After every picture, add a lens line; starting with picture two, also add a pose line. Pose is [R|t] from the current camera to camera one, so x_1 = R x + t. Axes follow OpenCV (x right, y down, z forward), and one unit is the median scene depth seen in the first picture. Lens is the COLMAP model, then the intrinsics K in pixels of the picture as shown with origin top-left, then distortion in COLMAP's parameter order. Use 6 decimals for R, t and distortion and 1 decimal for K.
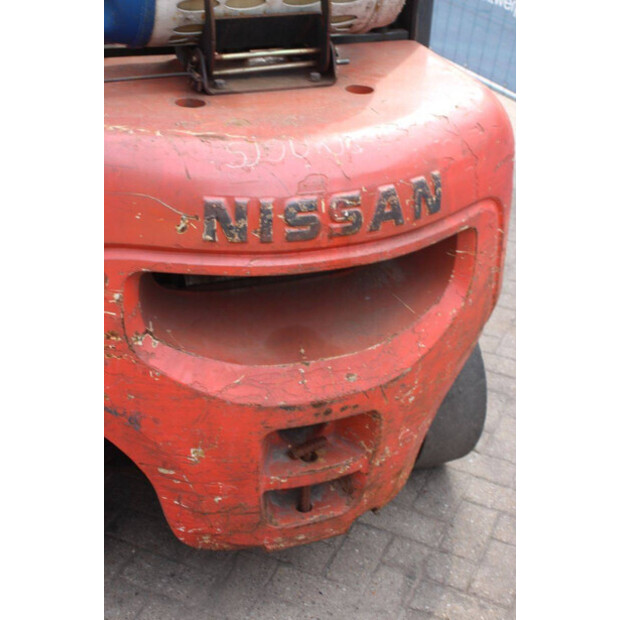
lens RADIAL K [[1075.7, 0, 315.7], [0, 1075.7, 313.7], [0, 0, 1]] dist [0.196307, 0.000000]
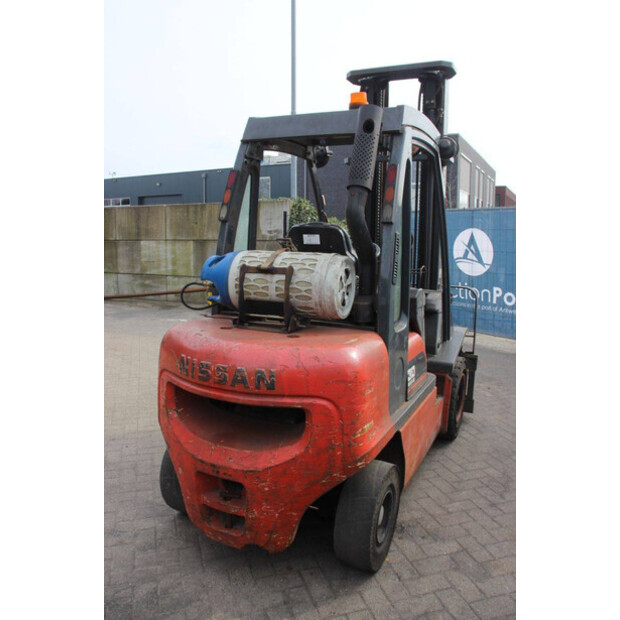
lens RADIAL K [[507.6, 0, 311.0], [0, 507.6, 311.1], [0, 0, 1]] dist [-0.110891, 0.042174]
pose [[0.657965, 0.078248, -0.748972, 0.852121], [-0.359215, 0.906751, -0.220835, -0.043875], [0.661851, 0.414343, 0.624718, 0.388698]]
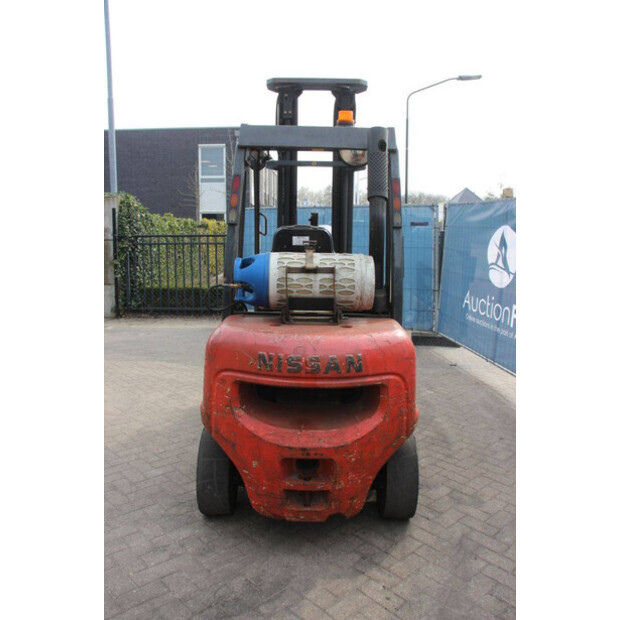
lens RADIAL K [[542.7, 0, 307.5], [0, 542.7, 310.6], [0, 0, 1]] dist [-0.115477, 0.005544]
pose [[0.914920, 0.022565, -0.403004, 0.477868], [-0.171691, 0.925365, -0.337968, 0.201054], [0.365300, 0.378406, 0.850509, -0.102538]]
